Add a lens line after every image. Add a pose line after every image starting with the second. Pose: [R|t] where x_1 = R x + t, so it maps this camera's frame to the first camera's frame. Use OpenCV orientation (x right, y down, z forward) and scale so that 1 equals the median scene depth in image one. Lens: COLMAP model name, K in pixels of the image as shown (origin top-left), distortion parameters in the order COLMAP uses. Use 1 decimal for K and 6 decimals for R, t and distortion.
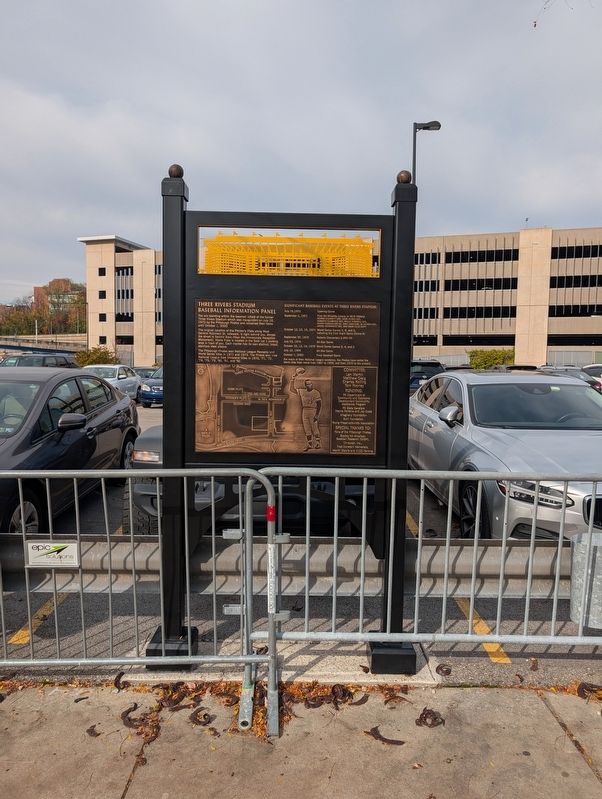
lens RADIAL K [[560.6, 0, 301.0], [0, 560.6, 399.5], [0, 0, 1]] dist [0.001606, 0.000894]
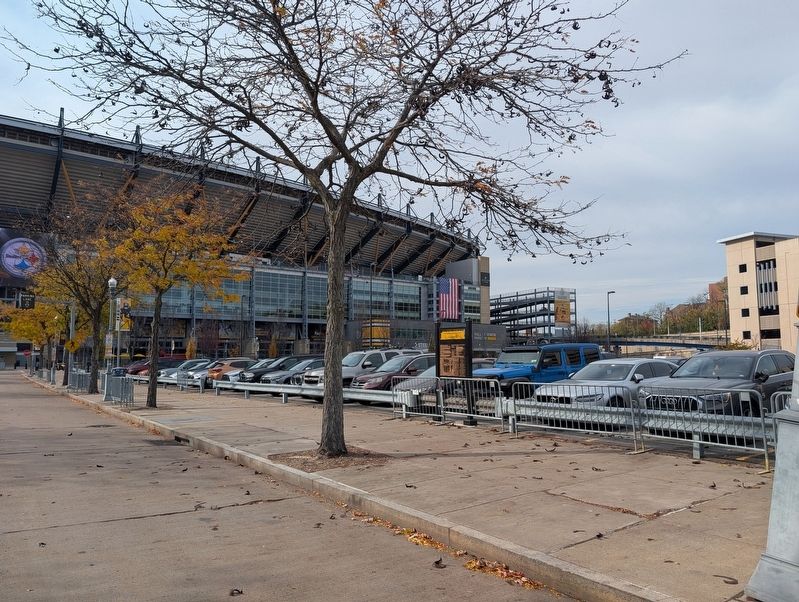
lens RADIAL K [[560.6, 0, 399.5], [0, 560.6, 301.0], [0, 0, 1]] dist [0.001606, 0.000894]
pose [[0.561995, -0.097658, -0.821355, 0.127538], [-0.041862, 0.988375, -0.146159, 0.006432], [0.826081, 0.116525, 0.551374, -0.072729]]
